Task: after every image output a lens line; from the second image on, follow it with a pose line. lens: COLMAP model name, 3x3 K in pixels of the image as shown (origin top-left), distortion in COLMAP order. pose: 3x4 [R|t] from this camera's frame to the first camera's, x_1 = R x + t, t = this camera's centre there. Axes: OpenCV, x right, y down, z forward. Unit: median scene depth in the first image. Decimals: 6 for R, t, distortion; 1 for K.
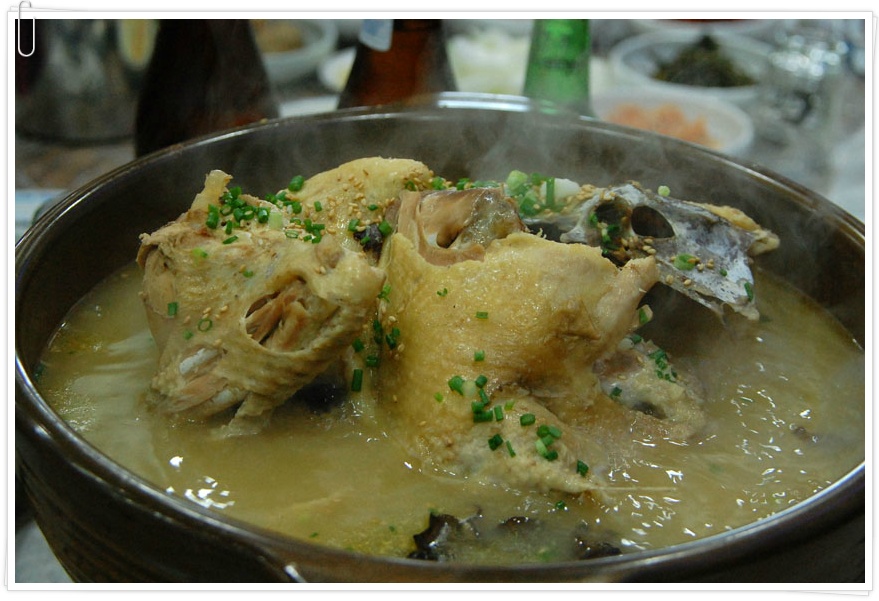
lens RADIAL K [[1312.4, 0, 439.5], [0, 1312.4, 300.5], [0, 0, 1]] dist [-0.011426, -0.015426]
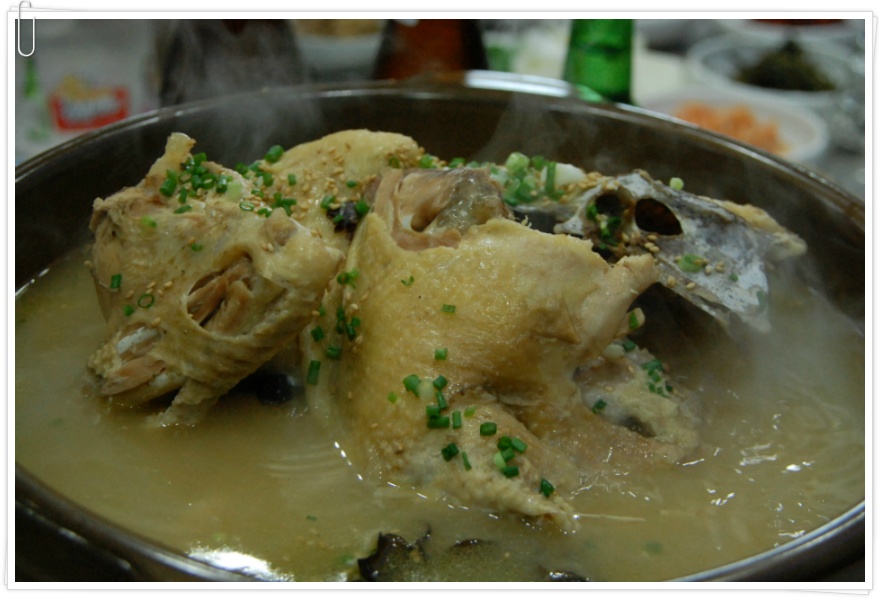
lens RADIAL K [[1312.4, 0, 439.5], [0, 1312.4, 300.0], [0, 0, 1]] dist [-0.011426, -0.015426]
pose [[0.996504, 0.059186, -0.058963, 0.074492], [-0.059009, 0.998246, 0.004749, 0.001539], [0.059140, -0.001253, 0.998249, 0.105123]]
